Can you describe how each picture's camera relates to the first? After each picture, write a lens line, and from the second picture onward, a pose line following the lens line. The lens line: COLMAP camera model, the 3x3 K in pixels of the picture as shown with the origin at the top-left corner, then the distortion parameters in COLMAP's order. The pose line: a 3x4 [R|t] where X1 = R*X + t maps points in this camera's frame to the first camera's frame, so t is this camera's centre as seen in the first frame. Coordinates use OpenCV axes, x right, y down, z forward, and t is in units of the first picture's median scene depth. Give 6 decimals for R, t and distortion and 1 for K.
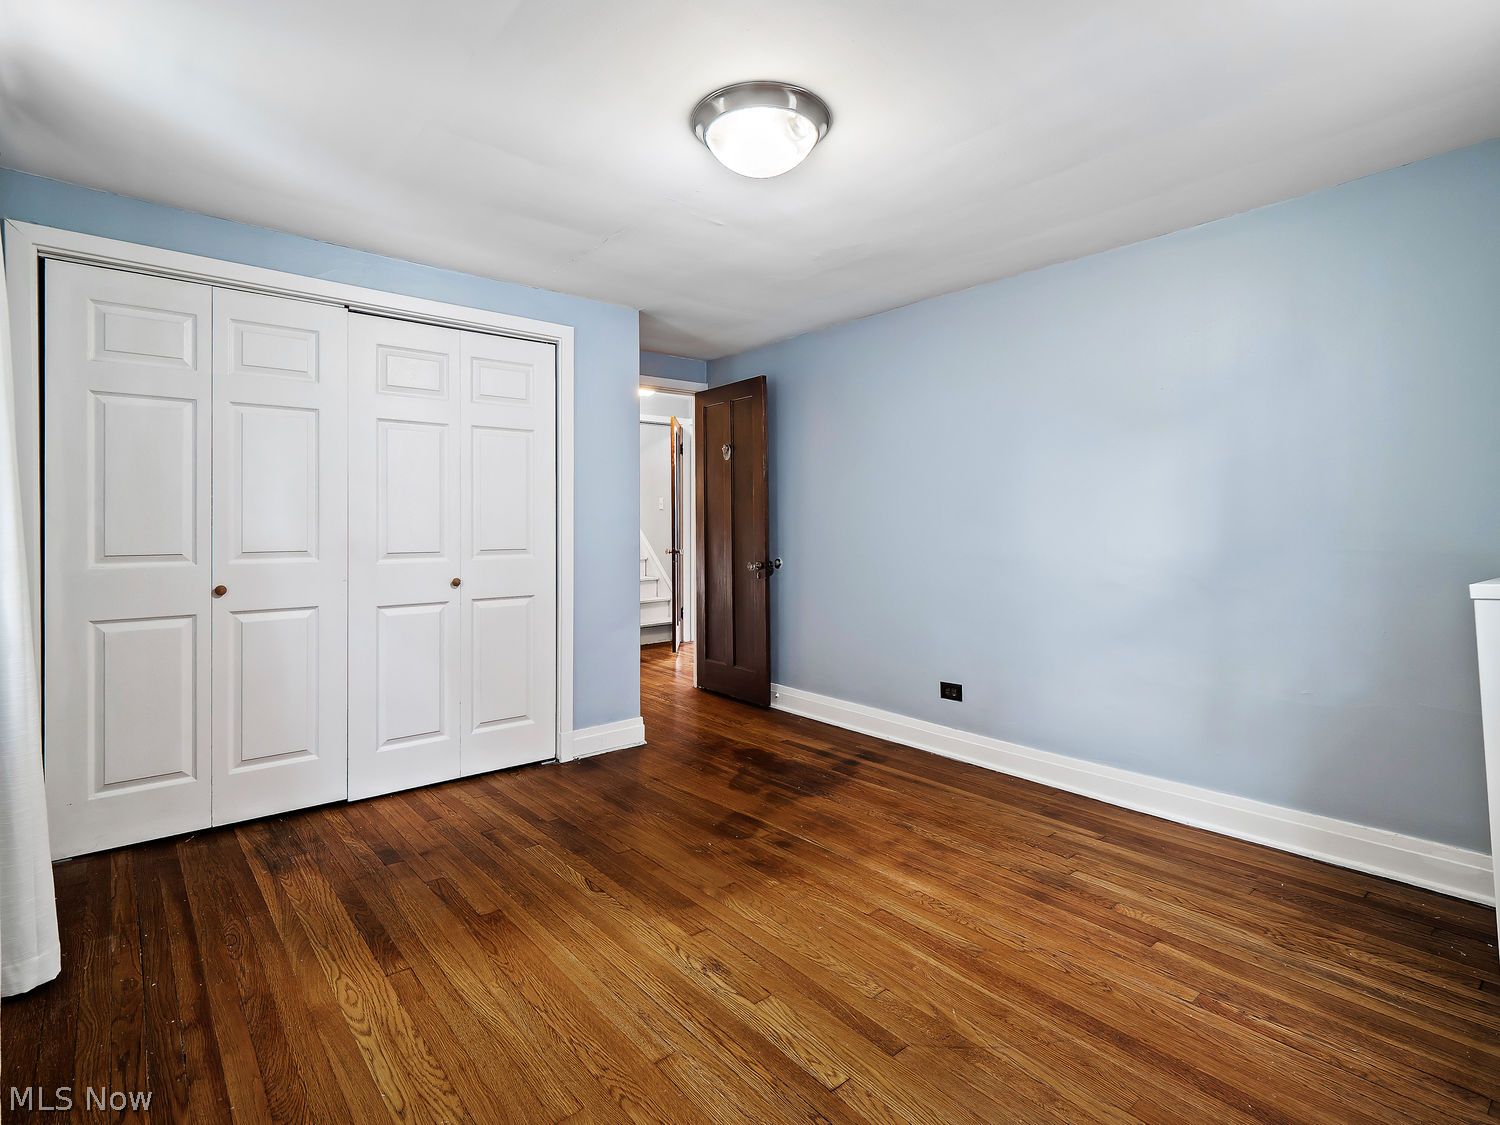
lens RADIAL K [[742.7, 0, 750.0], [0, 742.7, 562.5], [0, 0, 1]] dist [-0.001219, -0.001149]
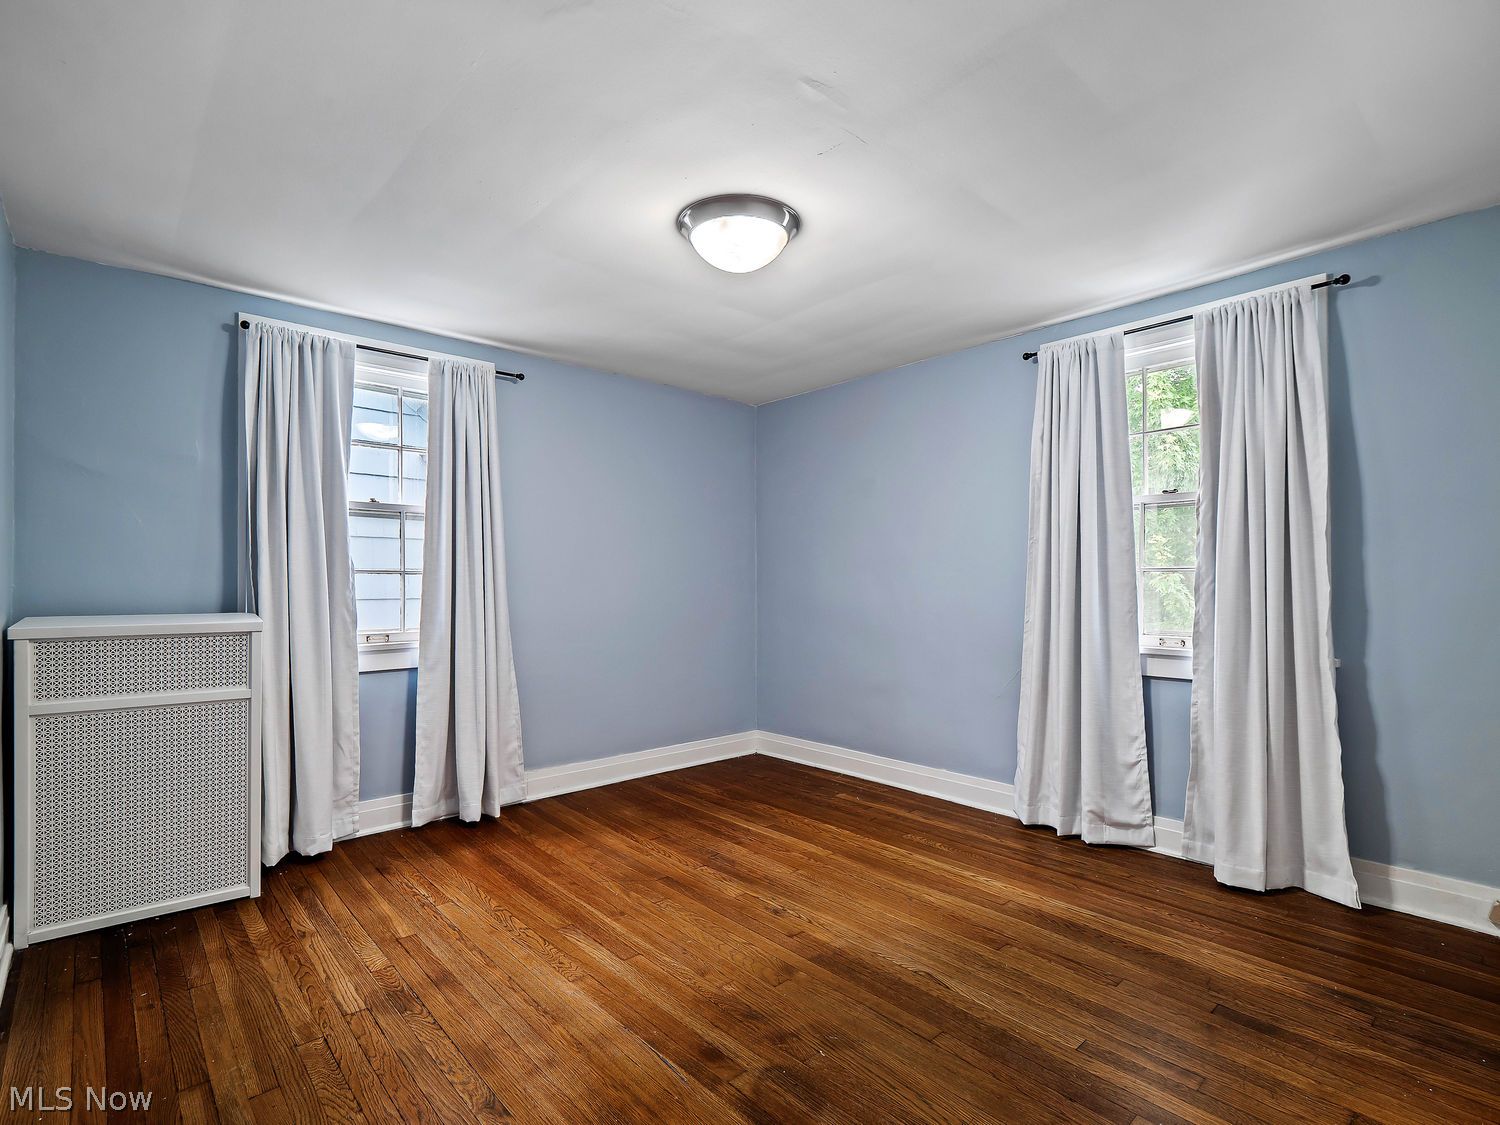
lens RADIAL K [[725.3, 0, 741.4], [0, 725.3, 561.3], [0, 0, 1]] dist [0.002596, -0.001018]
pose [[-0.999689, 0.006184, -0.024165, 0.038824], [0.005631, 0.999722, 0.022883, -0.097219], [0.024300, 0.022739, -0.999446, 2.013444]]
